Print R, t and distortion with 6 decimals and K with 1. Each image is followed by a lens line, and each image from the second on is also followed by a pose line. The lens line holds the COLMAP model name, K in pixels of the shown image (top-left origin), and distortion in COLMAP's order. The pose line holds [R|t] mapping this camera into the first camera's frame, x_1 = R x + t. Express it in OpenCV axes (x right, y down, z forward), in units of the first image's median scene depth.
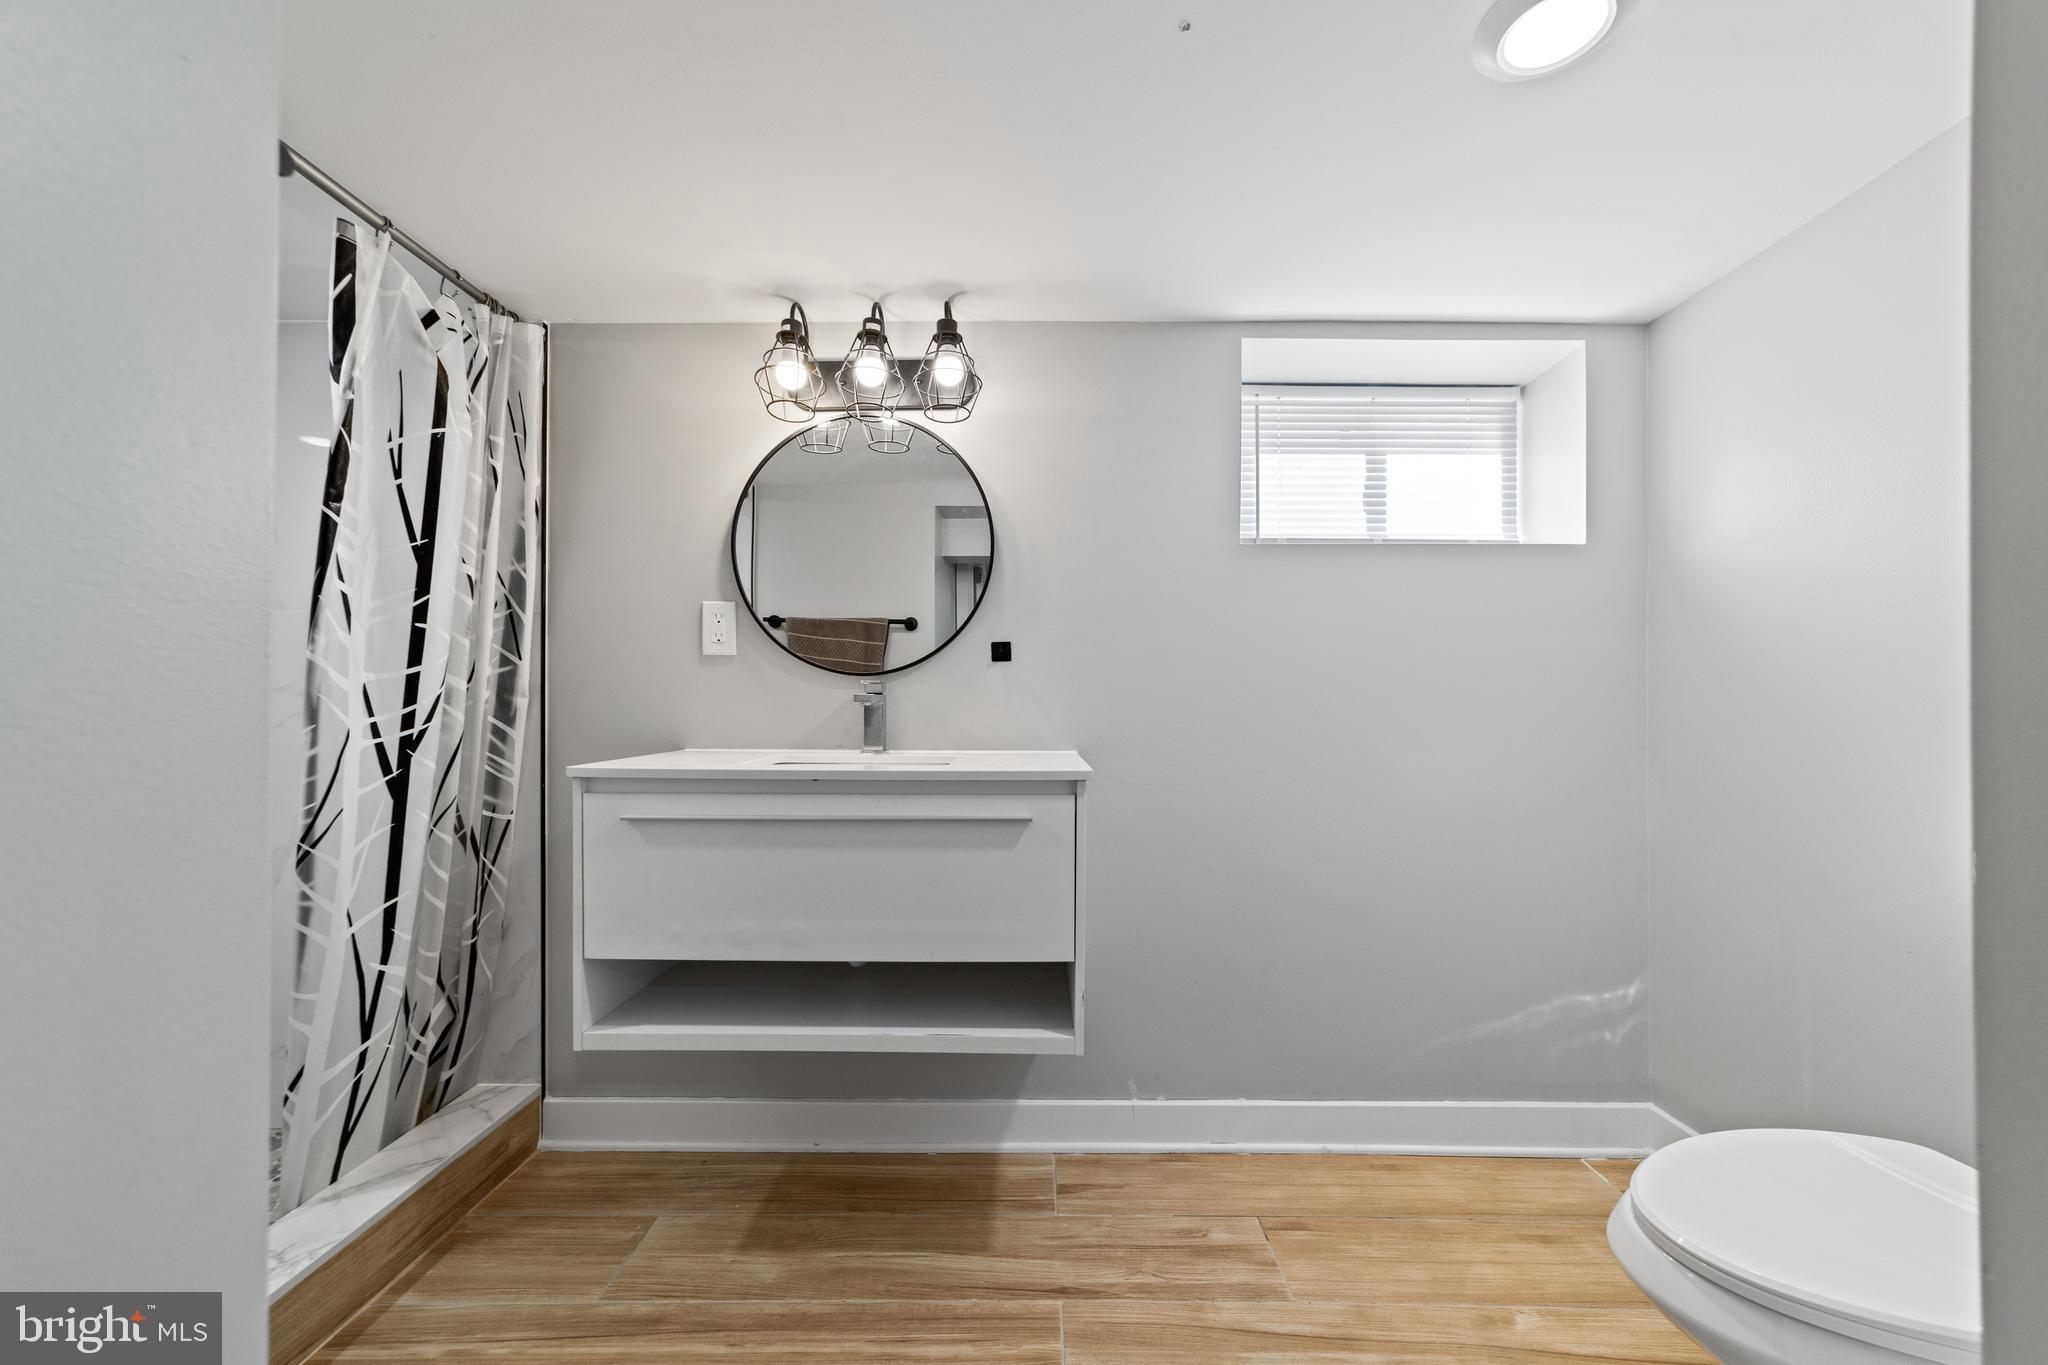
lens RADIAL K [[794.3, 0, 1032.1], [0, 794.3, 696.1], [0, 0, 1]] dist [-0.014073, 0.005841]
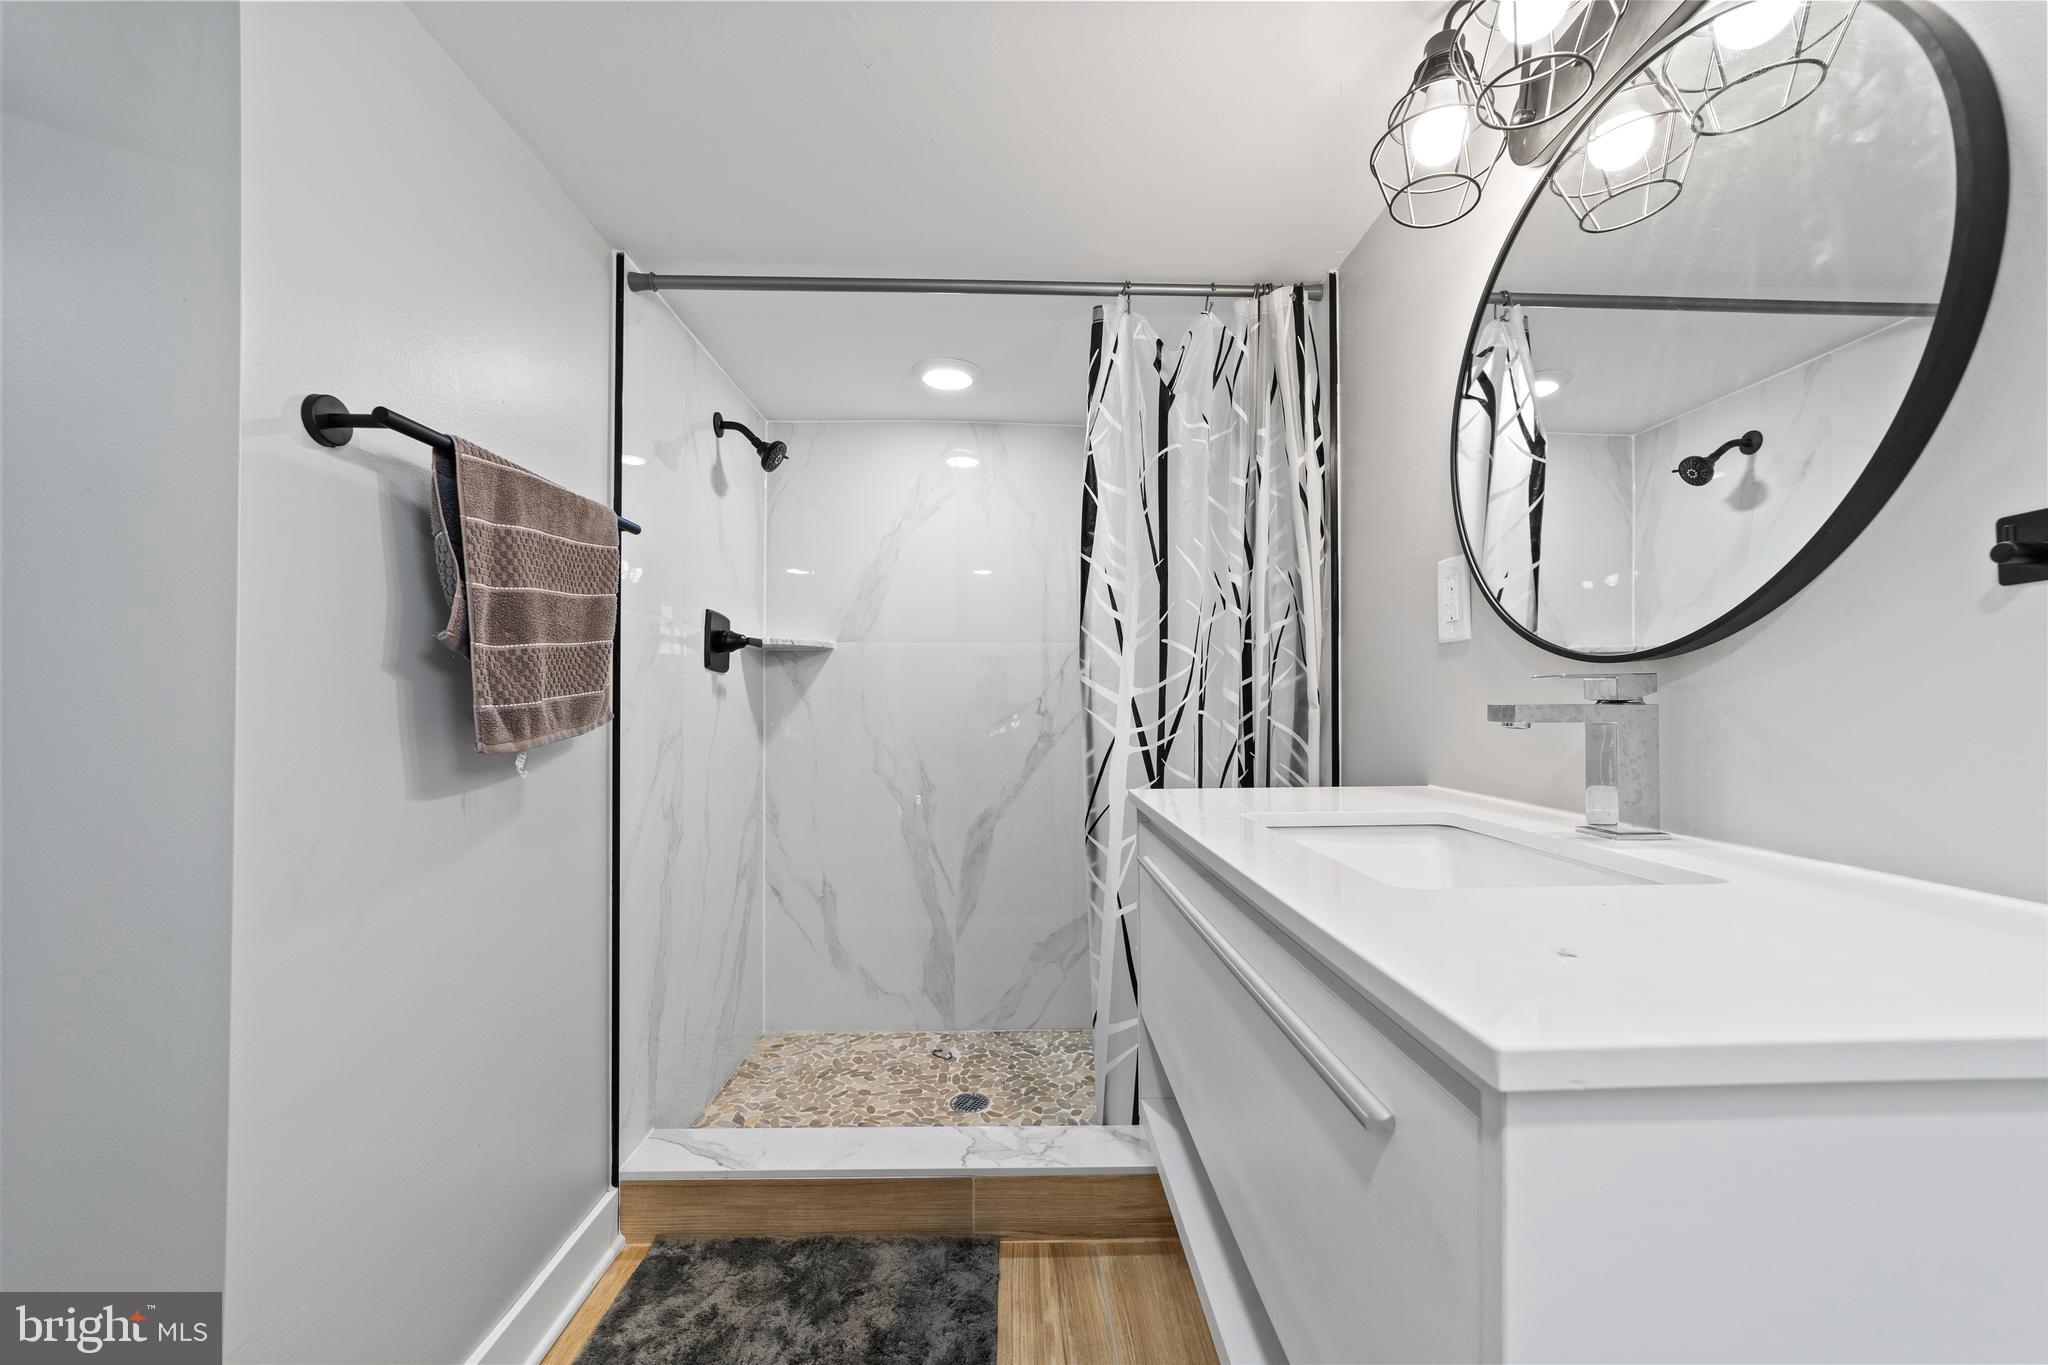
lens RADIAL K [[794.3, 0, 1030.6], [0, 794.3, 694.7], [0, 0, 1]] dist [-0.014073, 0.005841]
pose [[0.025791, -0.014515, -0.999562, 0.286510], [0.012026, 0.999827, -0.014208, -0.005179], [0.999595, -0.011655, 0.025961, 0.810848]]
